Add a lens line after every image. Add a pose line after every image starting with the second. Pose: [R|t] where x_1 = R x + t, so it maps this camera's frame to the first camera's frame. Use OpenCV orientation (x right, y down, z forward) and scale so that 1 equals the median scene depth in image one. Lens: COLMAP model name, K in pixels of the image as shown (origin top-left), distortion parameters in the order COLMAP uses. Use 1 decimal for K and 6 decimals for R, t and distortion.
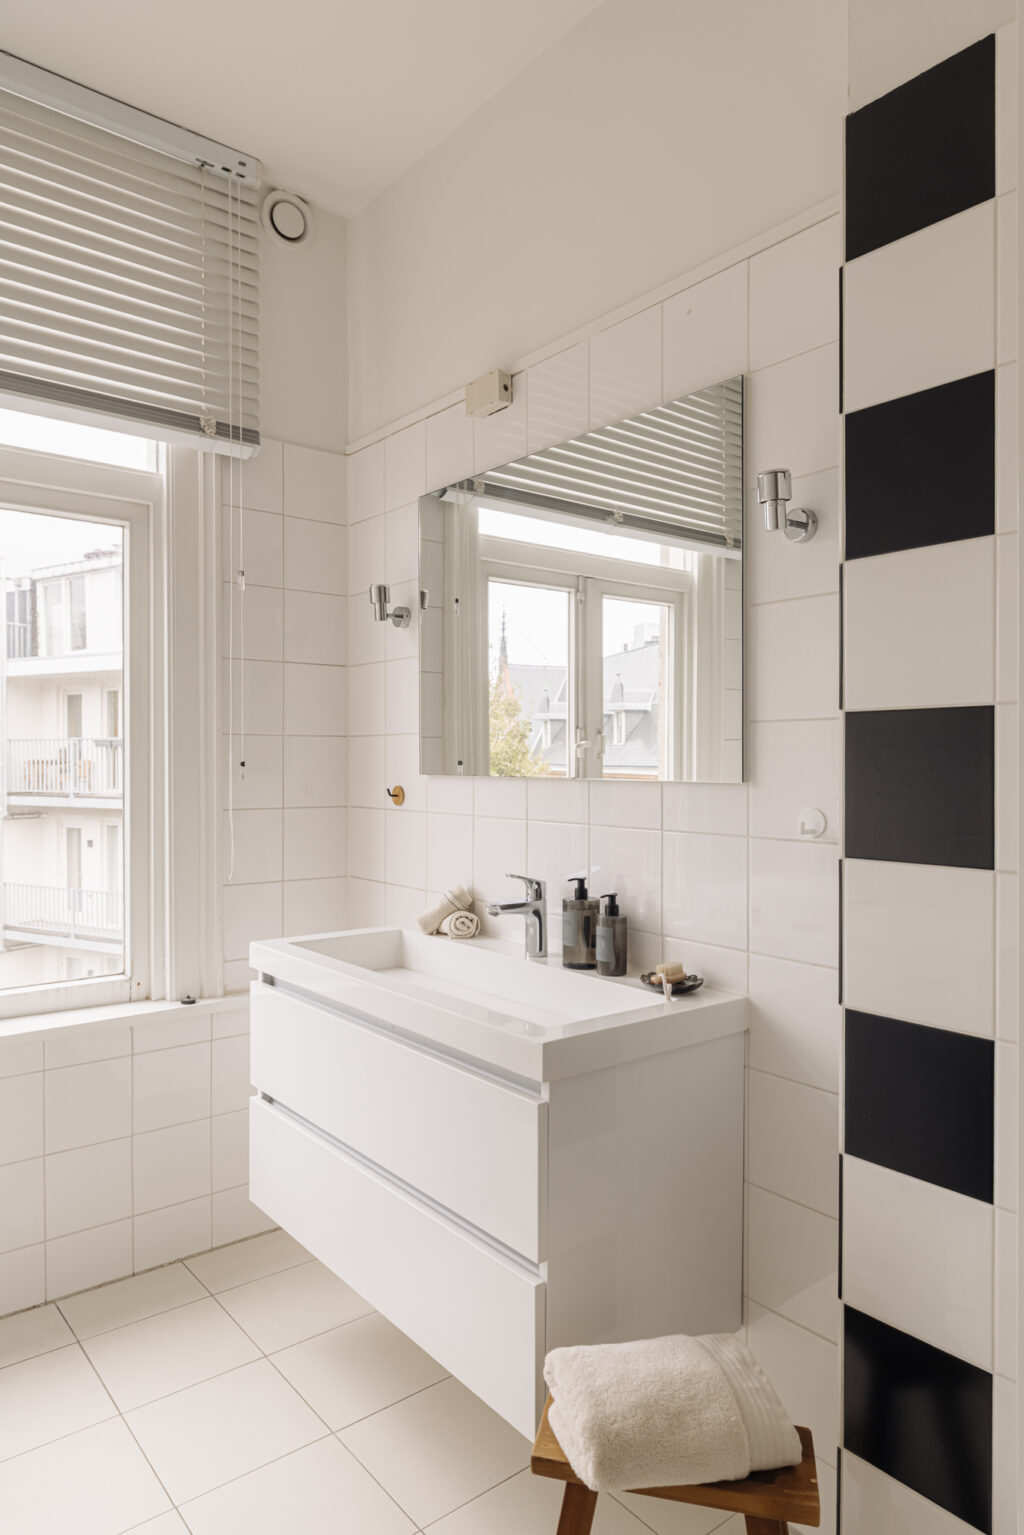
lens RADIAL K [[957.4, 0, 461.7], [0, 957.4, 768.2], [0, 0, 1]] dist [0.018808, -0.030319]
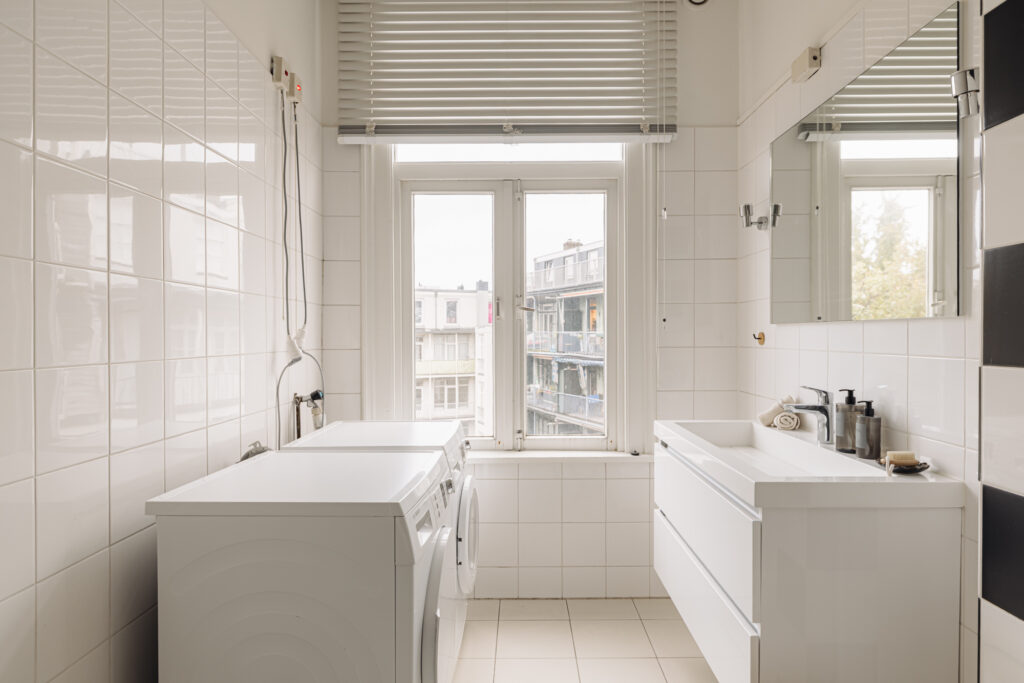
lens RADIAL K [[588.4, 0, 512.0], [0, 588.4, 341.5], [0, 0, 1]] dist [0.002711, 0.001427]
pose [[0.784881, 0.000251, -0.619647, 0.212948], [0.000963, 0.999998, 0.001626, 0.032336], [0.619646, -0.001873, 0.784879, 0.001266]]
